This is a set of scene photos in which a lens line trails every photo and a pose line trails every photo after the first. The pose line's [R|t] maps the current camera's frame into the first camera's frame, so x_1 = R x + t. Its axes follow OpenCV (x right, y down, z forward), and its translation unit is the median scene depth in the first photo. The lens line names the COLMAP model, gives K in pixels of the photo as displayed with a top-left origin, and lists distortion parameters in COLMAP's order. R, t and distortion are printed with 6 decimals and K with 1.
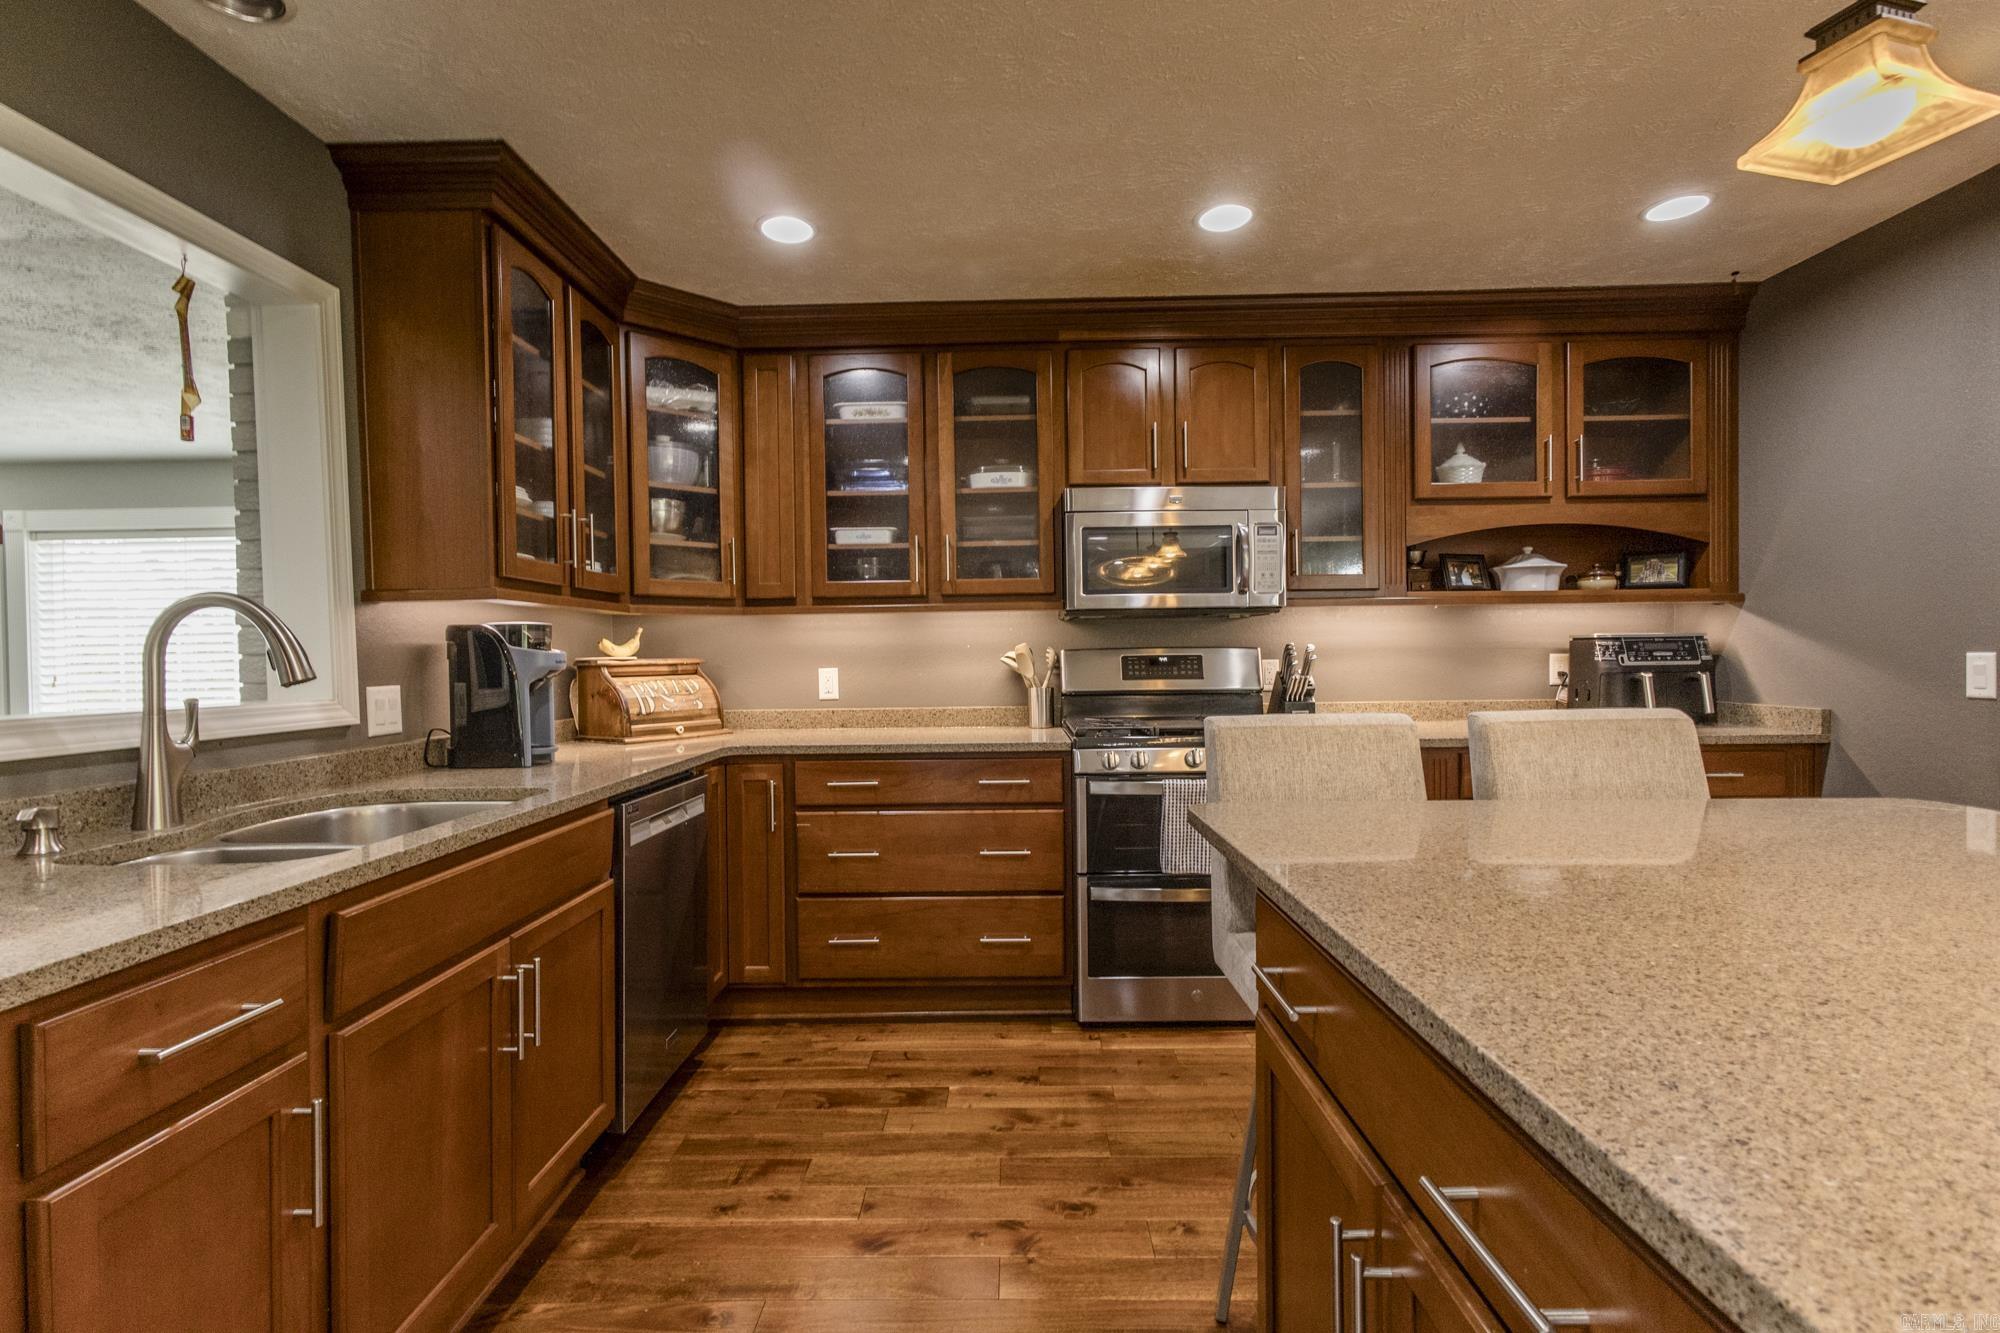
lens RADIAL K [[927.1, 0, 997.8], [0, 927.1, 664.6], [0, 0, 1]] dist [0.007186, 0.001869]
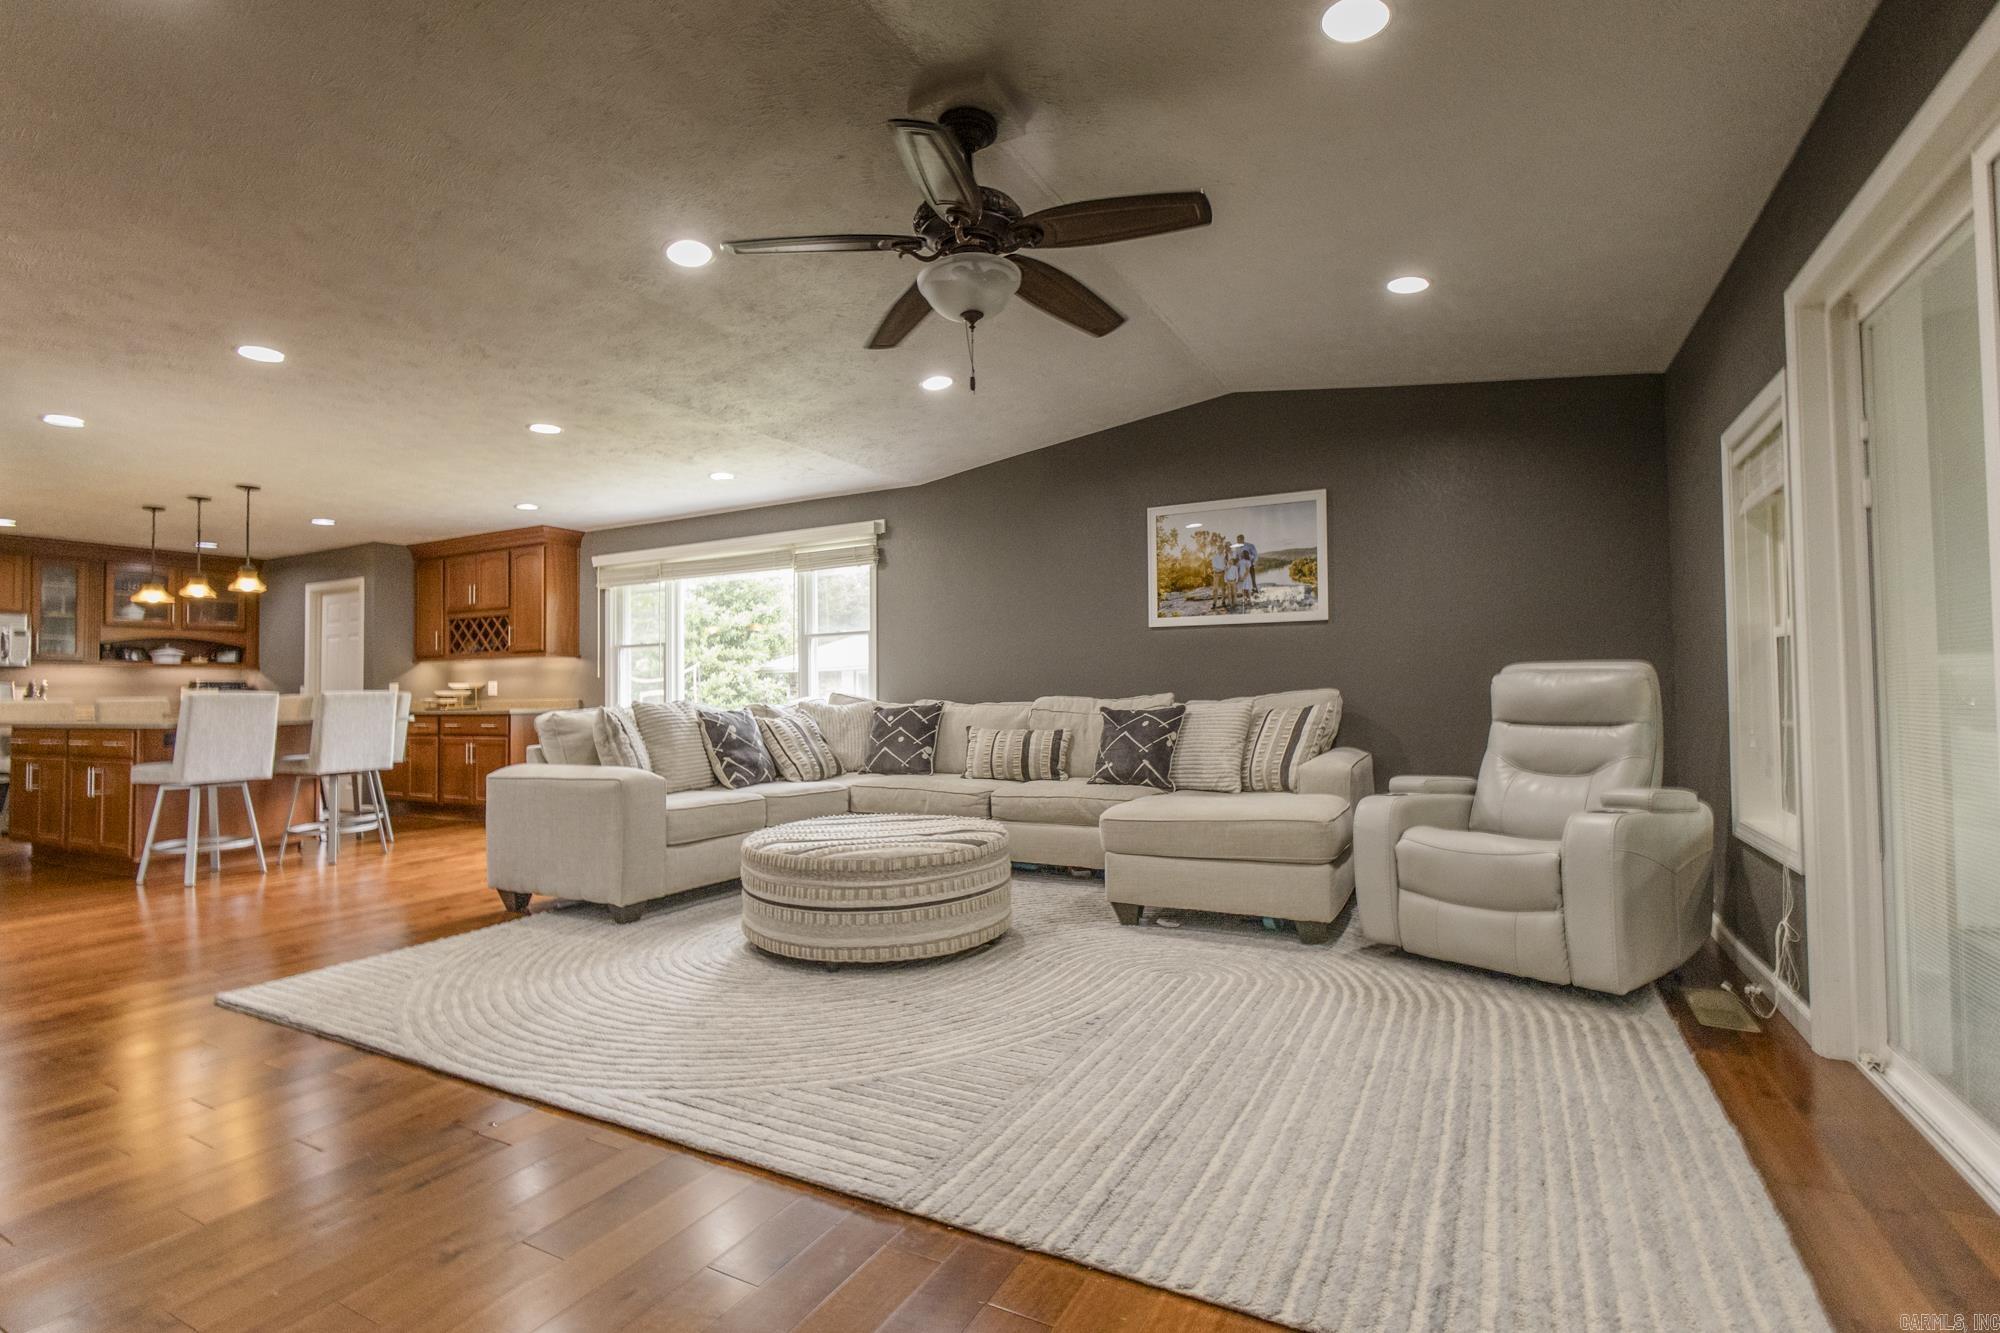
lens RADIAL K [[927.1, 0, 994.8], [0, 927.1, 665.3], [0, 0, 1]] dist [0.007186, 0.001869]
pose [[0.472853, 0.035492, 0.880426, -0.626614], [0.011931, 0.998839, -0.046673, 0.076888], [-0.881060, 0.032574, 0.471881, -2.293590]]
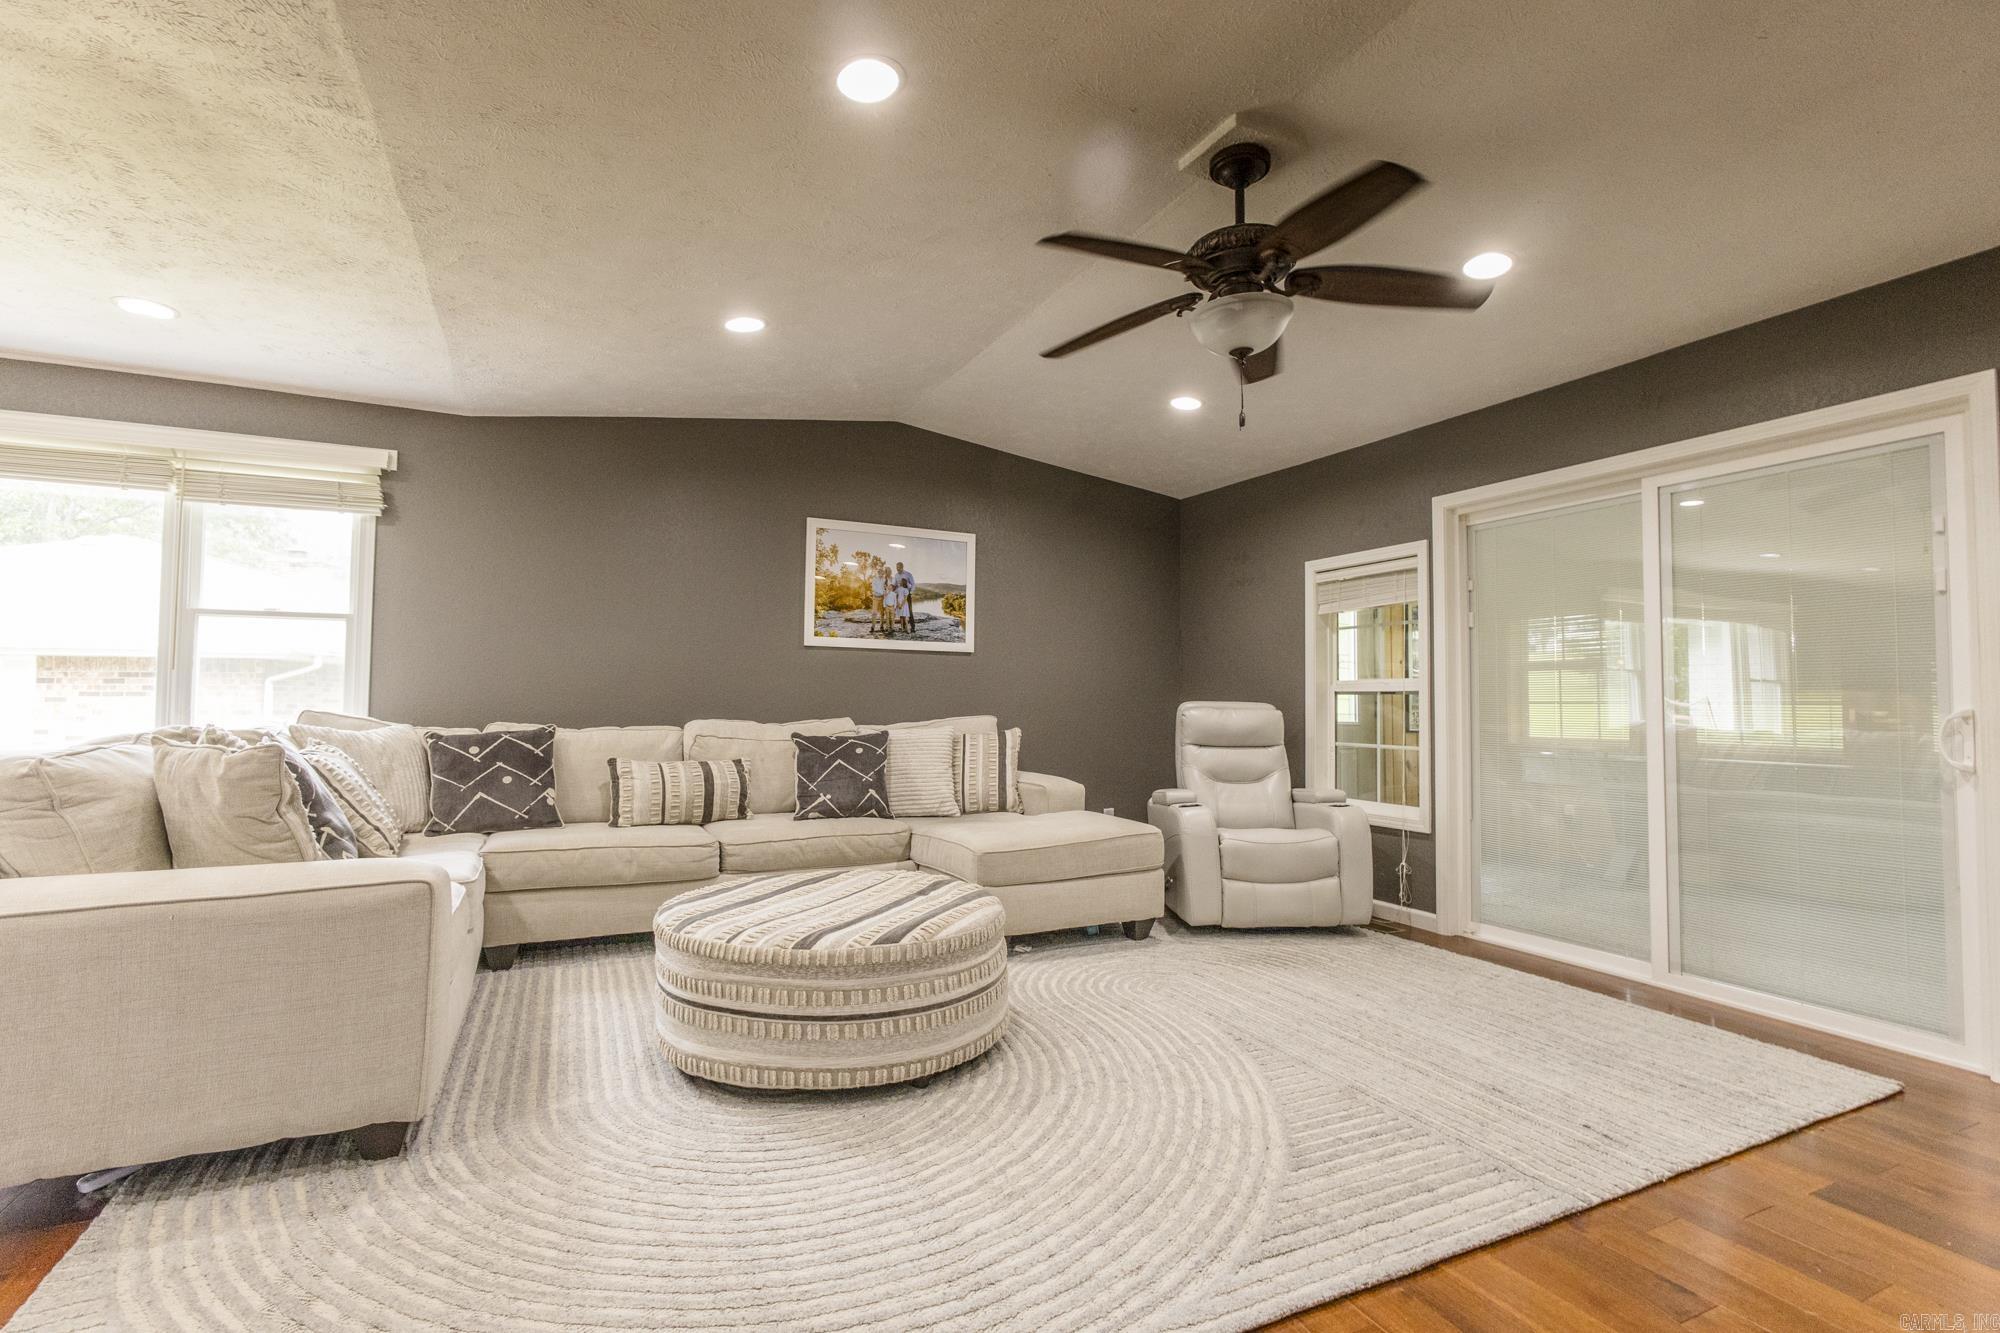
lens RADIAL K [[927.1, 0, 998.6], [0, 927.1, 666.0], [0, 0, 1]] dist [0.007186, 0.001869]
pose [[-0.439066, 0.047251, 0.897212, -0.553558], [0.003200, 0.998692, -0.051030, 0.047560], [-0.898449, -0.019535, -0.438643, -1.354812]]
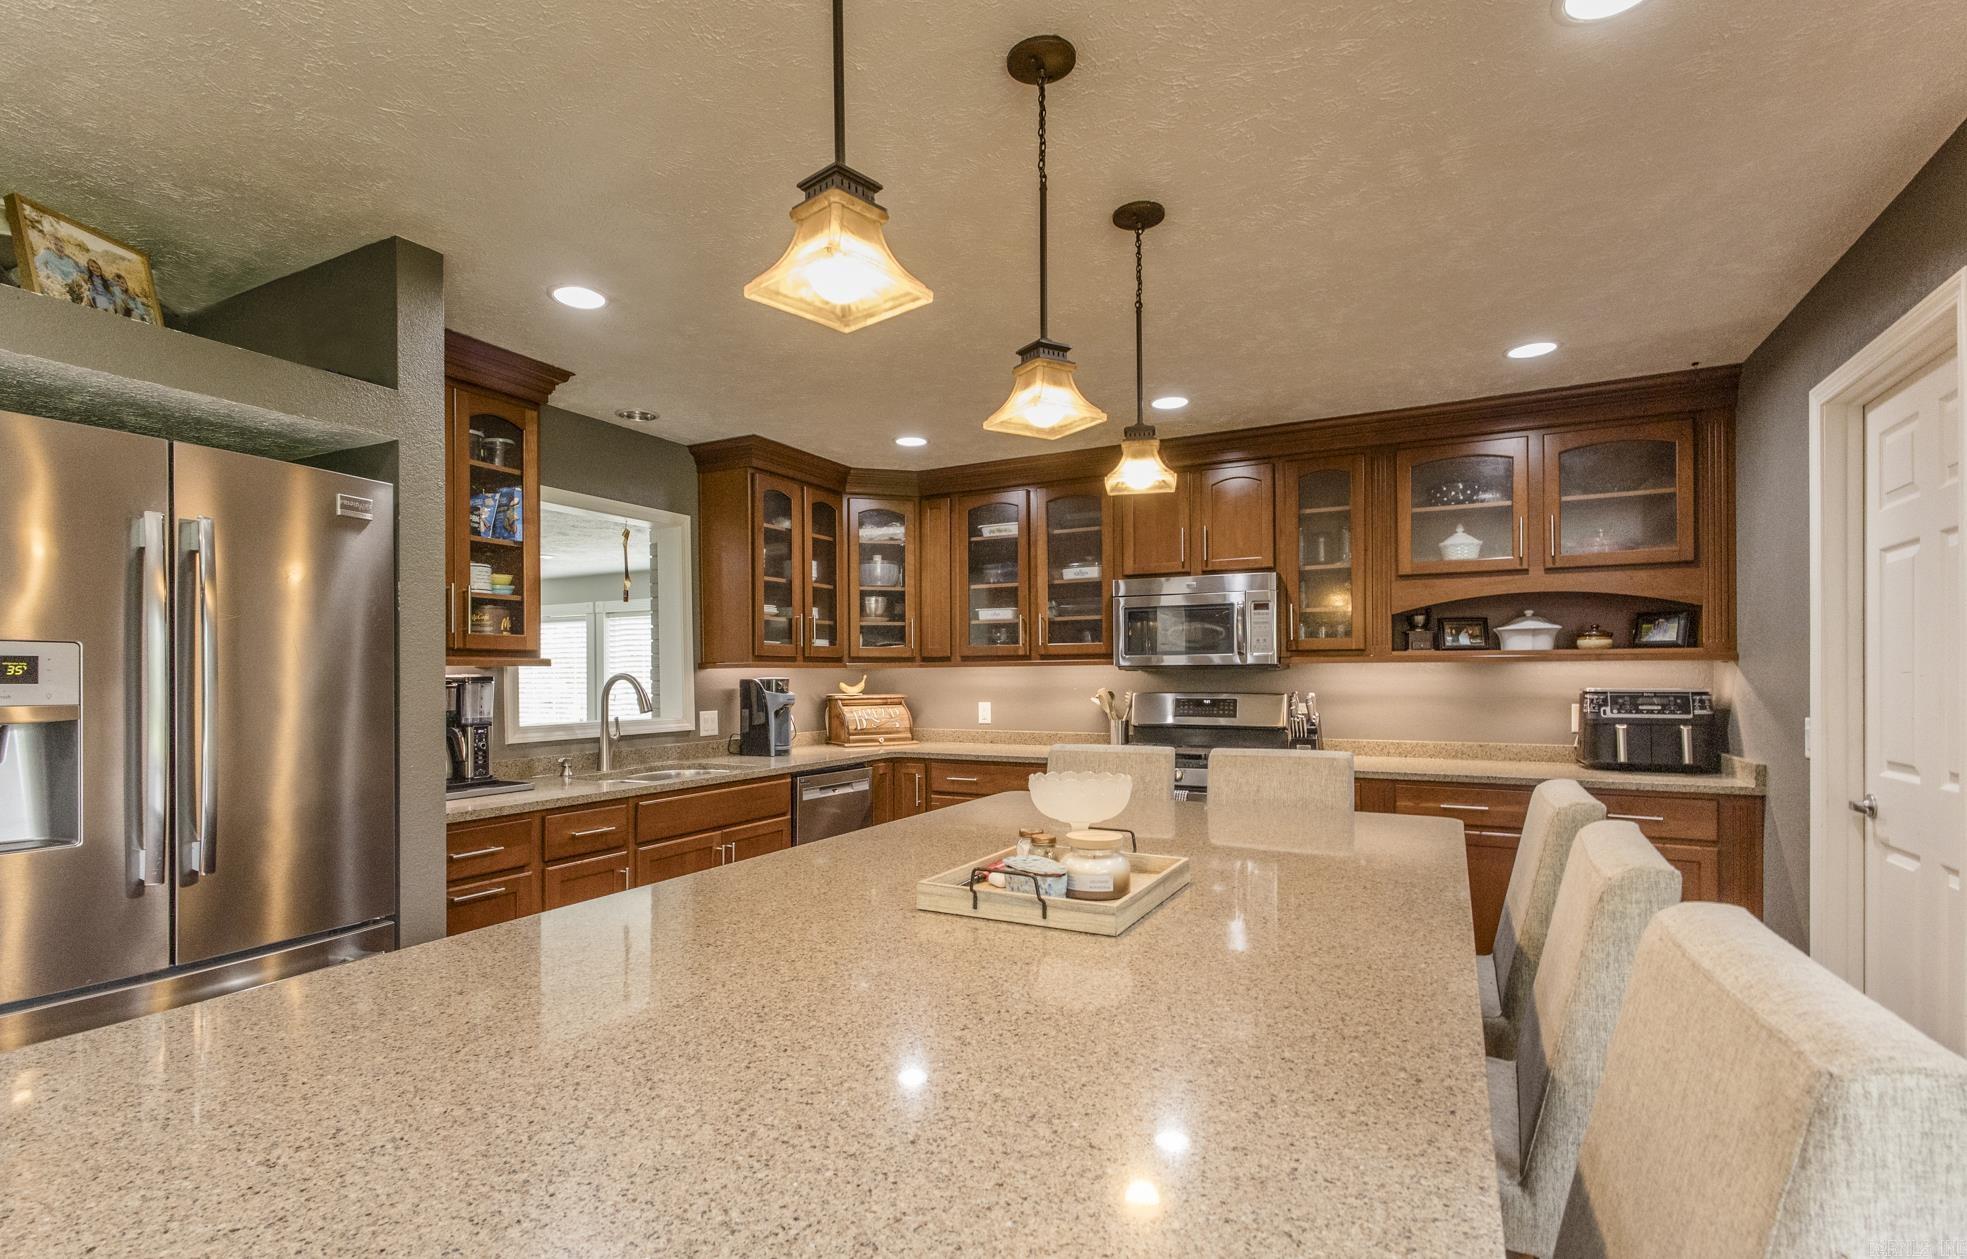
lens RADIAL K [[934.9, 0, 955.5], [0, 934.9, 672.5], [0, 0, 1]] dist [0.006280, 0.000779]
pose [[0.886209, 0.007686, -0.463221, 0.513540], [-0.011869, 0.999911, -0.006115, -0.037591], [0.463133, 0.010917, 0.886222, -0.366326]]
